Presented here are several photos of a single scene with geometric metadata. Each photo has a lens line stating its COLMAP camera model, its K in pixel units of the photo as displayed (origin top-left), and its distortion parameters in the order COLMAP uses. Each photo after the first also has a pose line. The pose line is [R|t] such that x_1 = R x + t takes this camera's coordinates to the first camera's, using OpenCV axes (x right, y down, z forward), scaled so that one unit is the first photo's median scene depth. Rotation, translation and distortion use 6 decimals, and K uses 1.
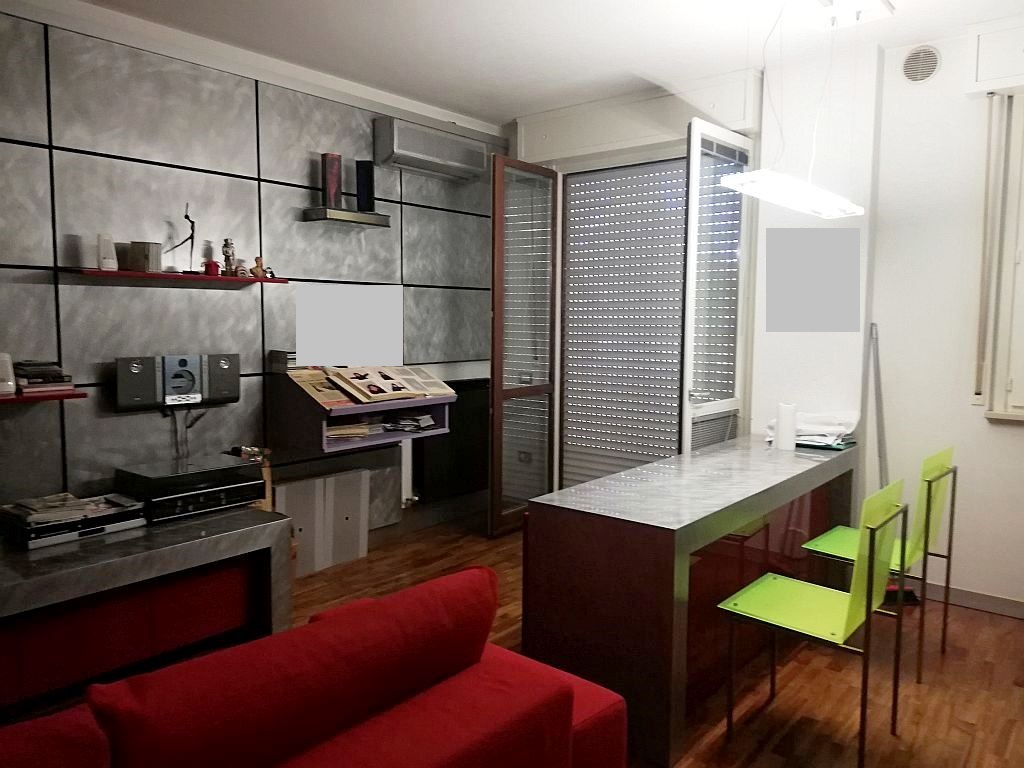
lens RADIAL K [[767.5, 0, 512.9], [0, 767.5, 383.7], [0, 0, 1]] dist [0.067875, -0.098791]
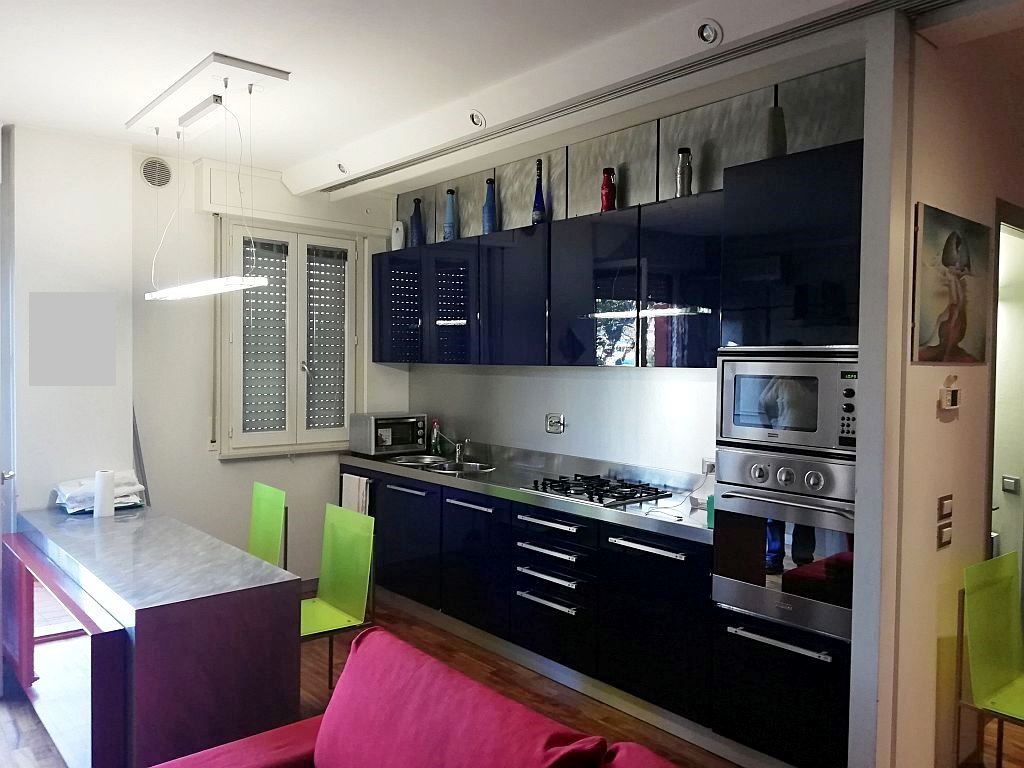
lens RADIAL K [[767.5, 0, 523.1], [0, 767.5, 380.0], [0, 0, 1]] dist [0.067875, -0.098791]
pose [[0.133057, -0.027211, 0.990735, -0.635176], [0.075678, 0.996984, 0.017219, -0.076108], [-0.988215, 0.072686, 0.134715, 0.326083]]
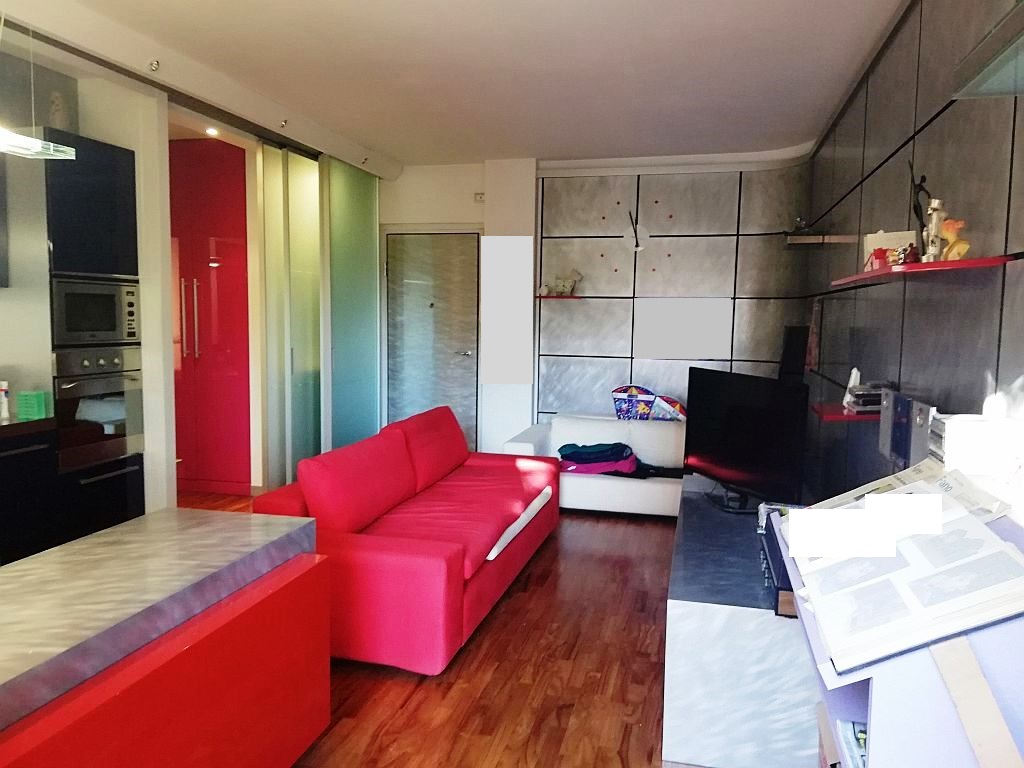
lens RADIAL K [[767.5, 0, 520.1], [0, 767.5, 383.4], [0, 0, 1]] dist [0.067875, -0.098791]
pose [[-0.889739, 0.027891, -0.455616, 0.142830], [-0.057275, 0.983422, 0.172048, -0.149570], [0.452861, 0.179173, -0.873392, 1.469612]]
